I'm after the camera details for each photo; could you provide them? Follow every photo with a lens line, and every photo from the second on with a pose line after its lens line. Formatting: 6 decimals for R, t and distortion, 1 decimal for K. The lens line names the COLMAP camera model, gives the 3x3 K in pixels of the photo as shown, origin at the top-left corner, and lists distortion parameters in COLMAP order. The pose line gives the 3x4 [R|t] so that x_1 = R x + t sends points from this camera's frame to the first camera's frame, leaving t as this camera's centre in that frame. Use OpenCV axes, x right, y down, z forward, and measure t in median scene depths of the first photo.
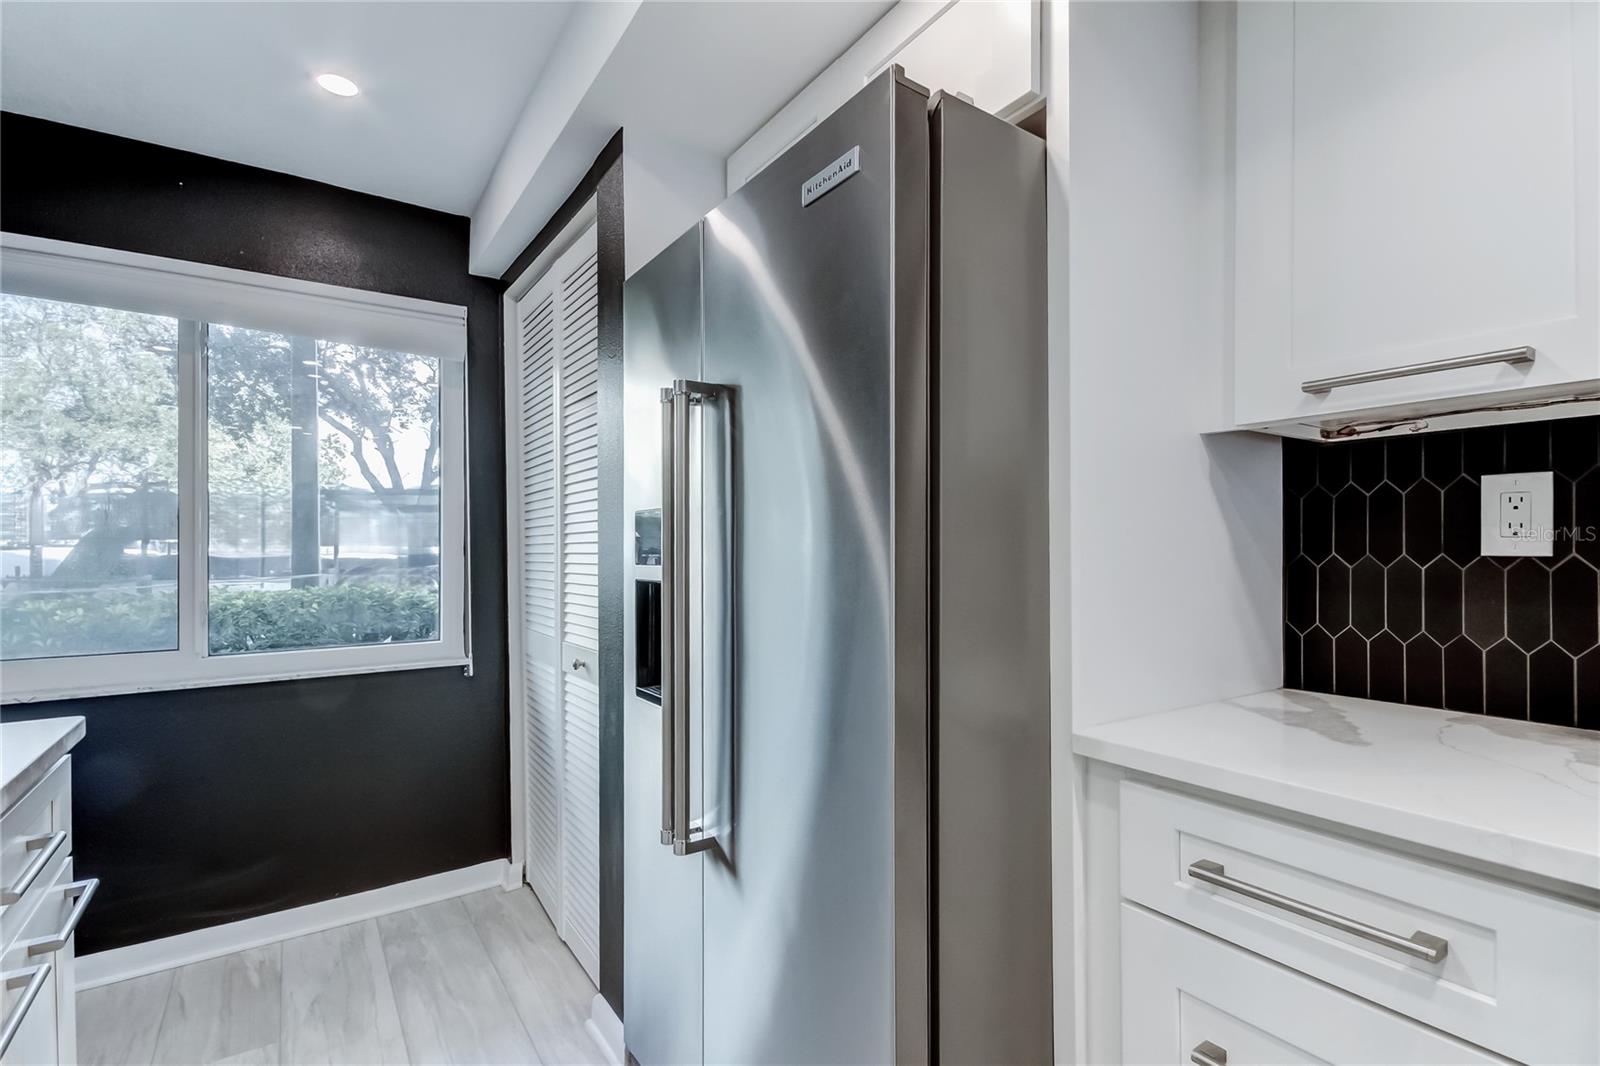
lens RADIAL K [[746.4, 0, 798.8], [0, 746.4, 547.4], [0, 0, 1]] dist [0.016721, 0.000019]
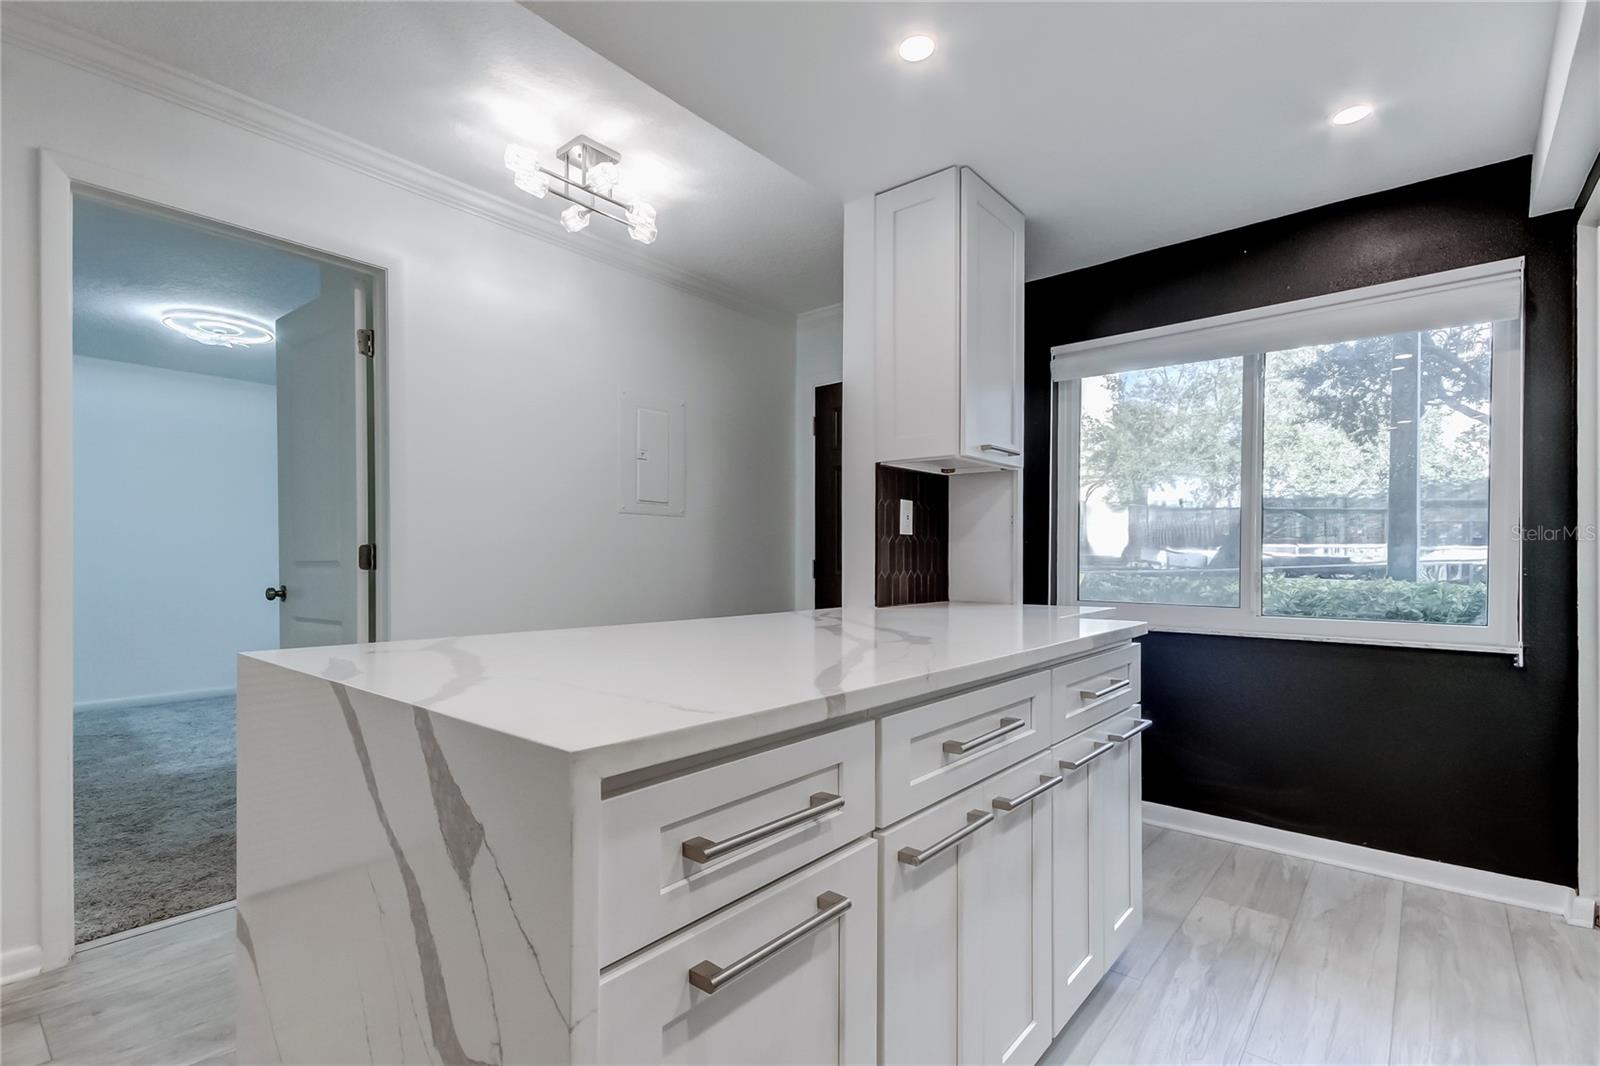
lens RADIAL K [[737.3, 0, 809.0], [0, 737.3, 558.6], [0, 0, 1]] dist [0.025824, -0.009684]
pose [[0.275882, 0.008618, -0.961153, 0.216628], [-0.002330, 0.999963, 0.008297, 0.041029], [0.961189, -0.000049, 0.275892, -0.080405]]
